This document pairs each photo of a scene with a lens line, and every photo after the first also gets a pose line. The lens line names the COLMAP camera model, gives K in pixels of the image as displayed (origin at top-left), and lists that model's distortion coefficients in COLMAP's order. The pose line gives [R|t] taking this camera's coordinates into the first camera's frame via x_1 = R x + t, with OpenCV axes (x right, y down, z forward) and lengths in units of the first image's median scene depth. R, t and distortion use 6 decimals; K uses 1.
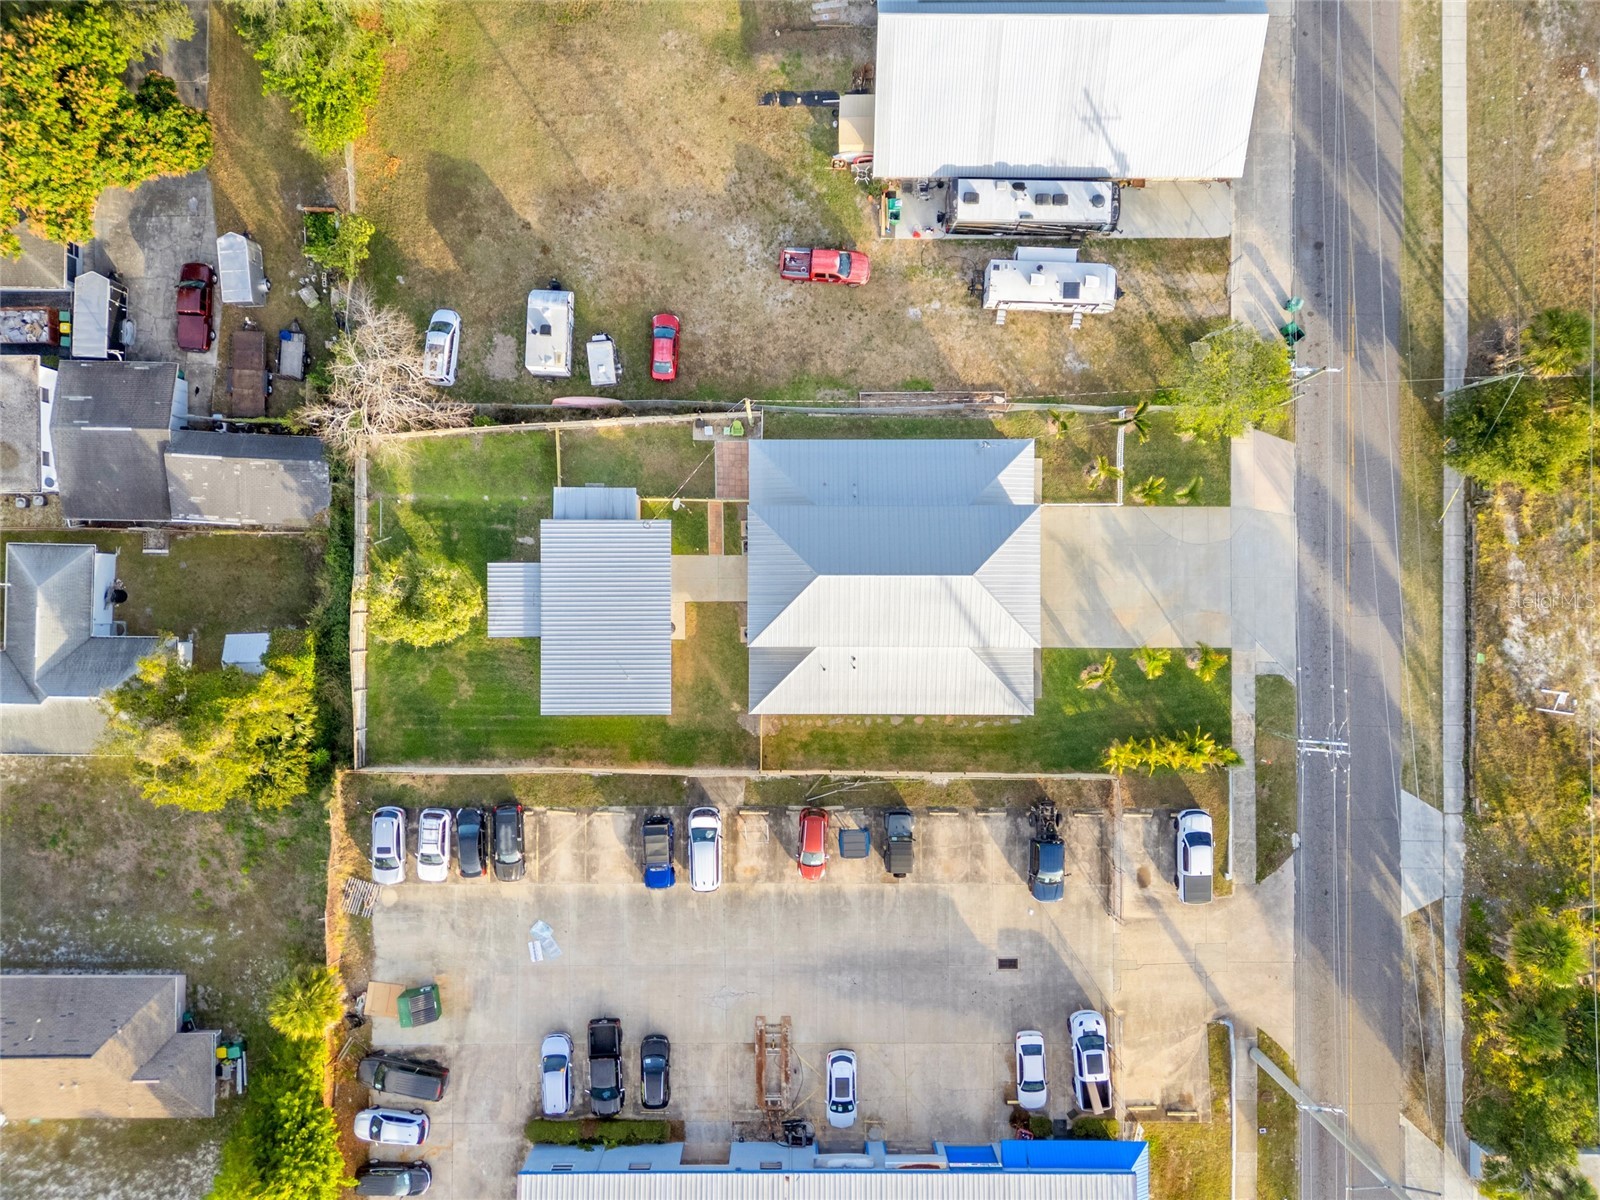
lens RADIAL K [[1178.2, 0, 800.0], [0, 1178.2, 600.0], [0, 0, 1]] dist [0.001892, 0.004037]
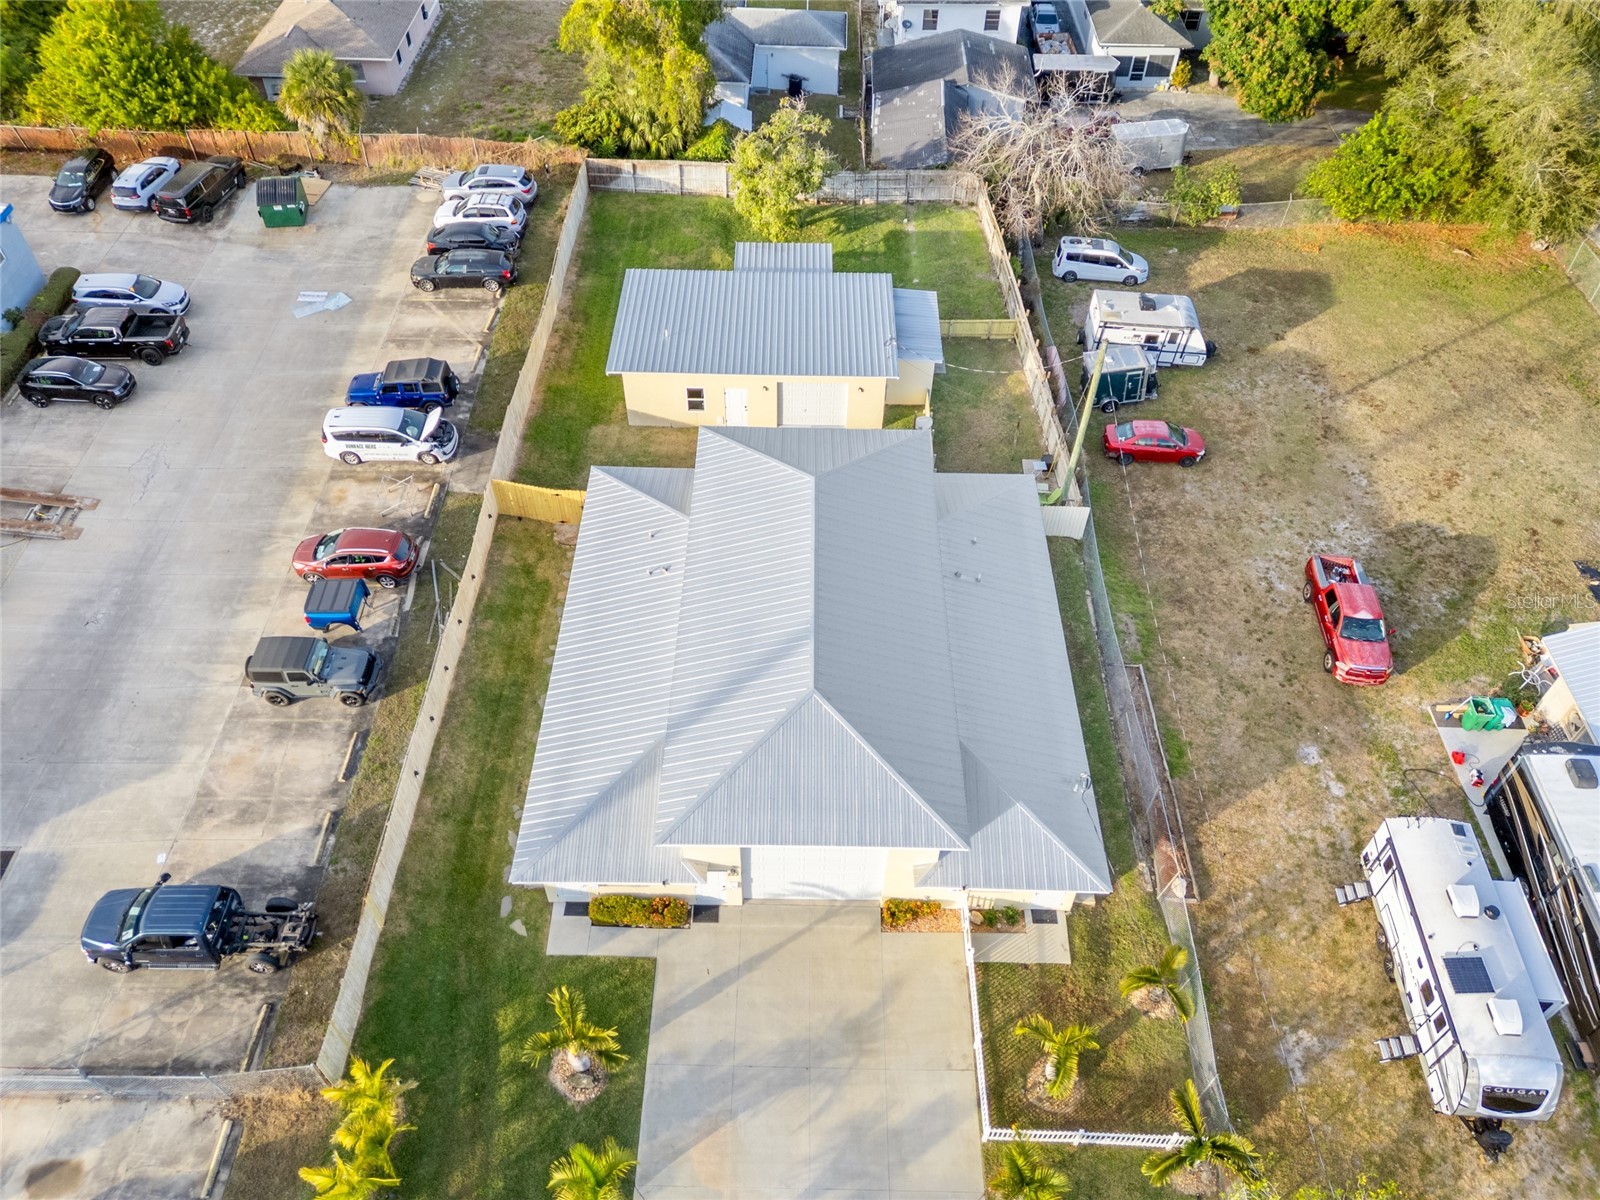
lens RADIAL K [[1178.2, 0, 800.0], [0, 1178.2, 600.0], [0, 0, 1]] dist [0.001892, 0.004037]
pose [[-0.010506, 0.739405, -0.673179, 0.413470], [-0.999906, -0.013697, 0.000560, -0.014126], [-0.008806, 0.673121, 0.739480, 0.574790]]
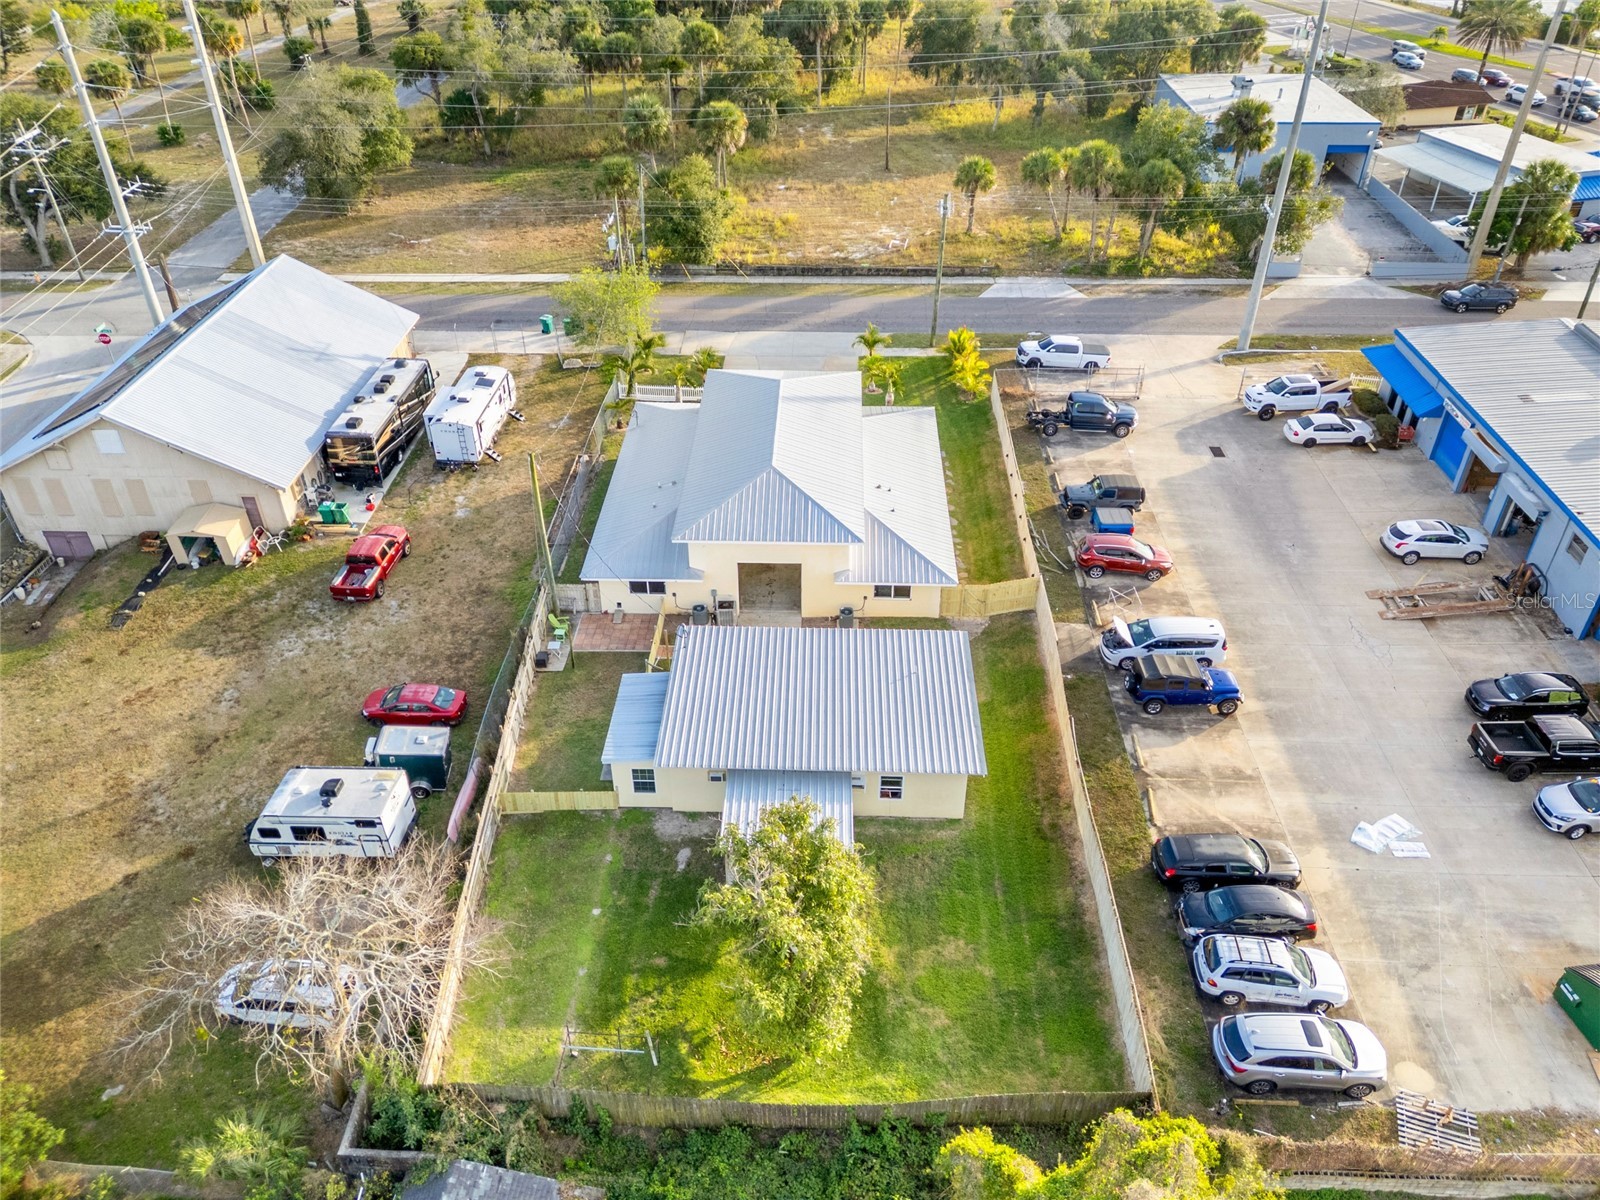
lens RADIAL K [[1178.2, 0, 800.0], [0, 1178.2, 600.0], [0, 0, 1]] dist [0.001892, 0.004037]
pose [[0.028612, -0.577407, 0.815955, -0.623473], [0.999584, 0.013607, -0.025423, 0.017941], [0.003577, 0.816343, 0.577556, 0.577317]]
